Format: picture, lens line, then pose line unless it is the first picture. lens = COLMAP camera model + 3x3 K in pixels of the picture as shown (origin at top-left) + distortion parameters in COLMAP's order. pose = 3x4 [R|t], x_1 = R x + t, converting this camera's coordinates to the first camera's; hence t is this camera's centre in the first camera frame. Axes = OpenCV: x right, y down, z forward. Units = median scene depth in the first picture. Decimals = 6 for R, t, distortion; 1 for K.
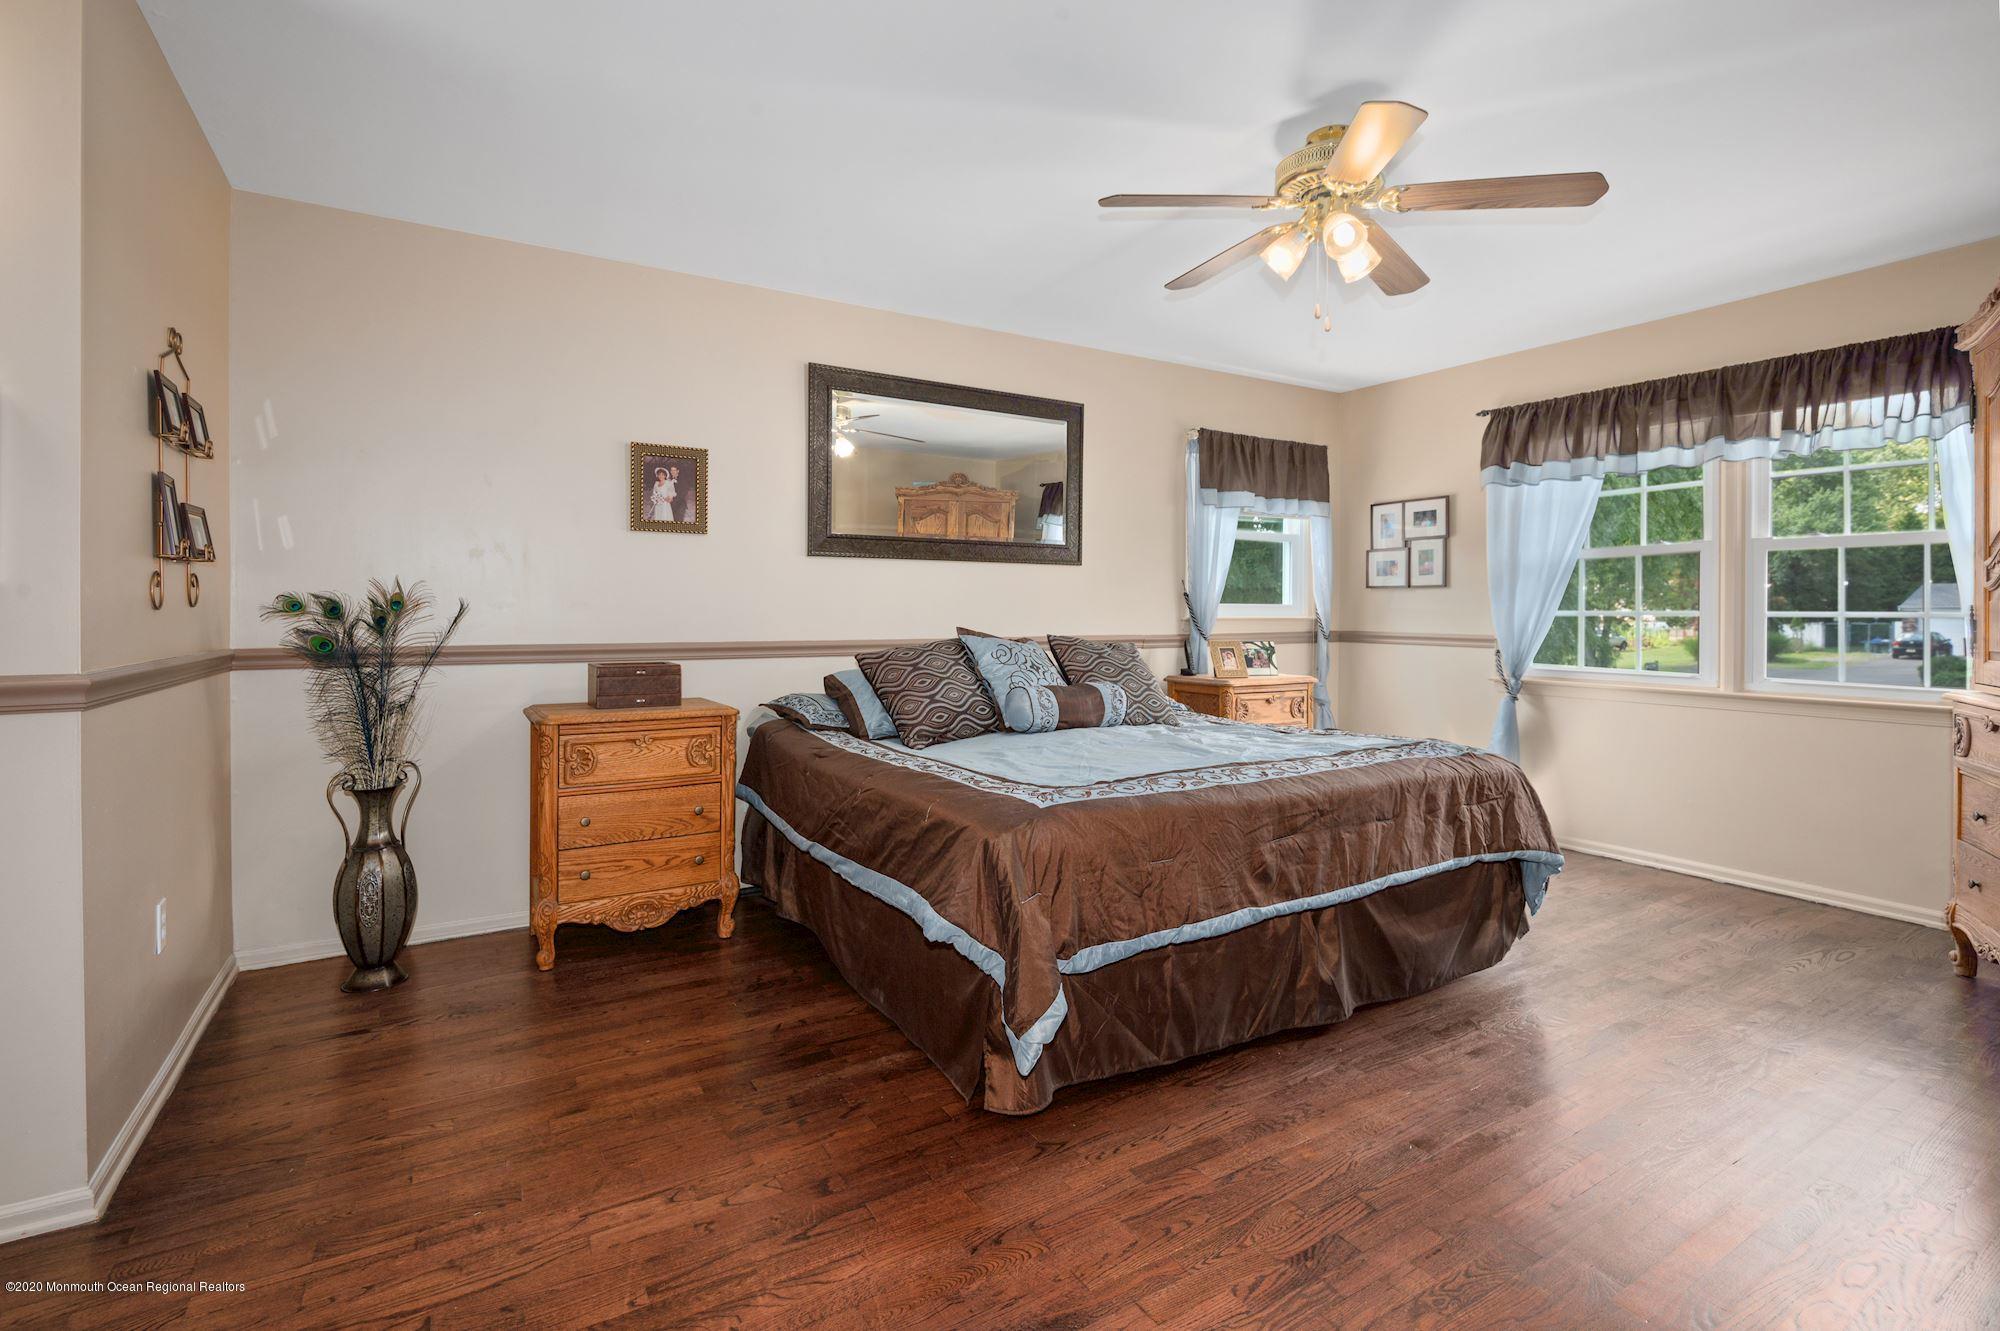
lens RADIAL K [[917.2, 0, 1000.0], [0, 917.2, 665.5], [0, 0, 1]] dist [0.001367, 0.000016]
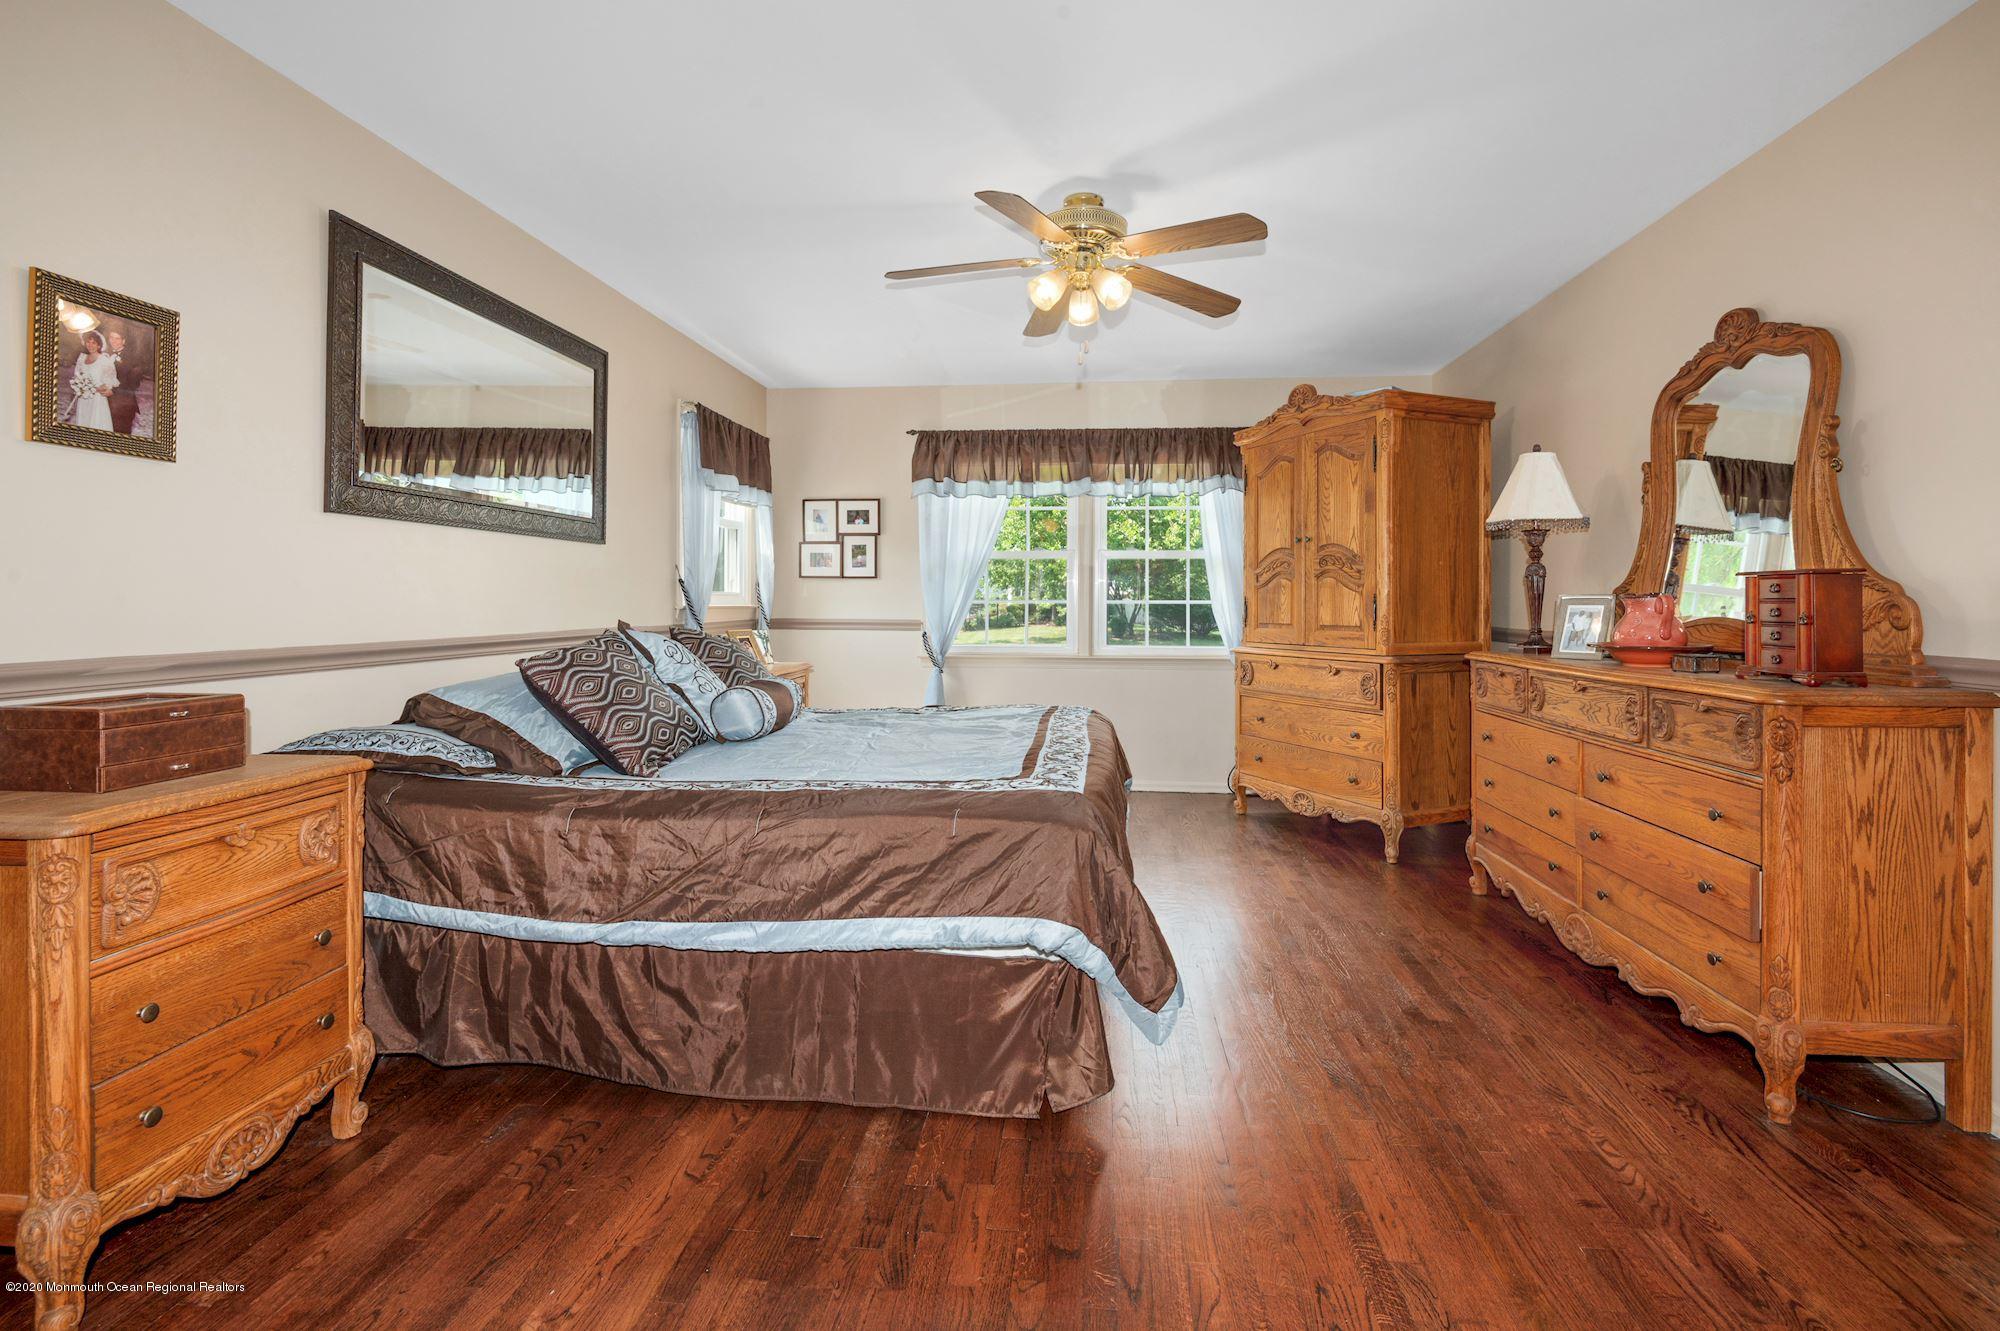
lens RADIAL K [[912.2, 0, 1005.5], [0, 912.2, 660.2], [0, 0, 1]] dist [-0.018828, -0.000759]
pose [[0.597413, -0.052395, 0.800220, -0.434742], [0.046588, 0.998446, 0.030593, -0.014225], [-0.800579, 0.019003, 0.598926, 0.250184]]
